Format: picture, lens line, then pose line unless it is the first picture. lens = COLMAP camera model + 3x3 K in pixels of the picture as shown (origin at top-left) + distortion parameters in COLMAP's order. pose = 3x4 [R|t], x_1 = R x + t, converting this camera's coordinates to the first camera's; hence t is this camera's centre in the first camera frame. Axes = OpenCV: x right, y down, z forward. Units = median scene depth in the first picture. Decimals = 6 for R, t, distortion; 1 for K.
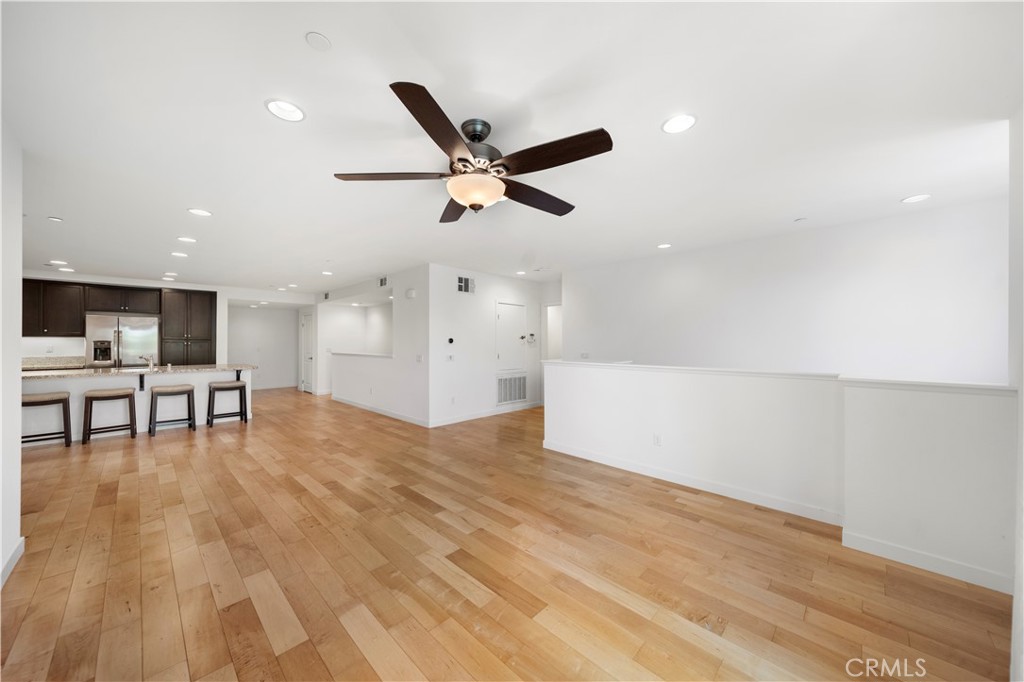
lens RADIAL K [[380.6, 0, 512.0], [0, 380.6, 341.0], [0, 0, 1]] dist [-0.003295, -0.000357]
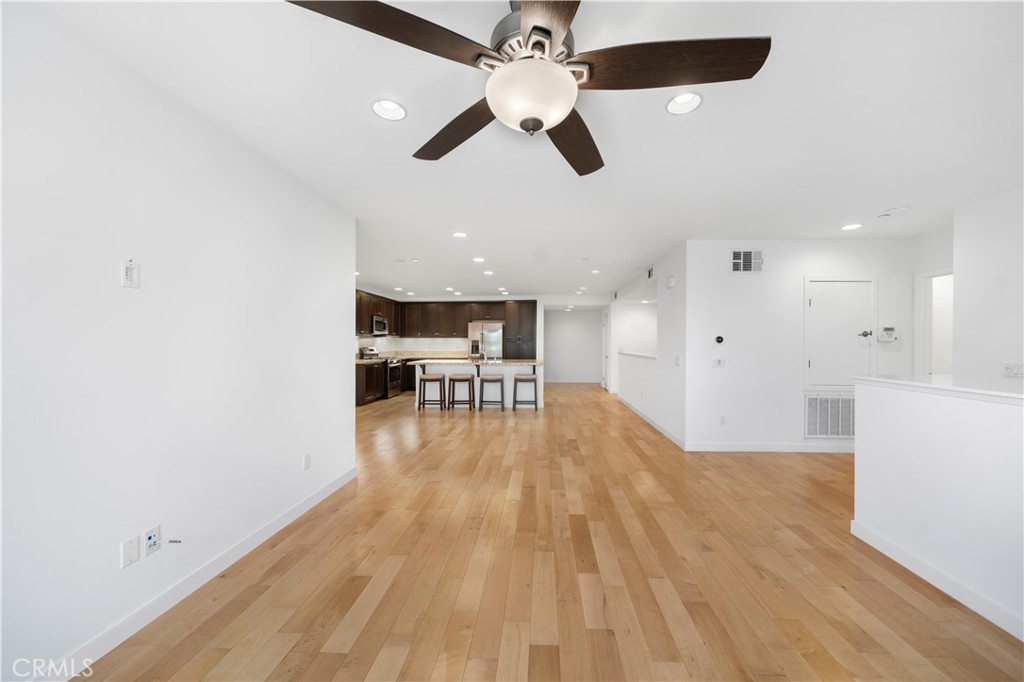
lens RADIAL K [[380.6, 0, 512.0], [0, 380.6, 341.0], [0, 0, 1]] dist [-0.003295, -0.000357]
pose [[0.654832, 0.000486, -0.755774, 0.131103], [-0.000994, 0.999999, -0.000218, 0.002972], [0.755774, 0.000894, 0.654832, 0.204945]]
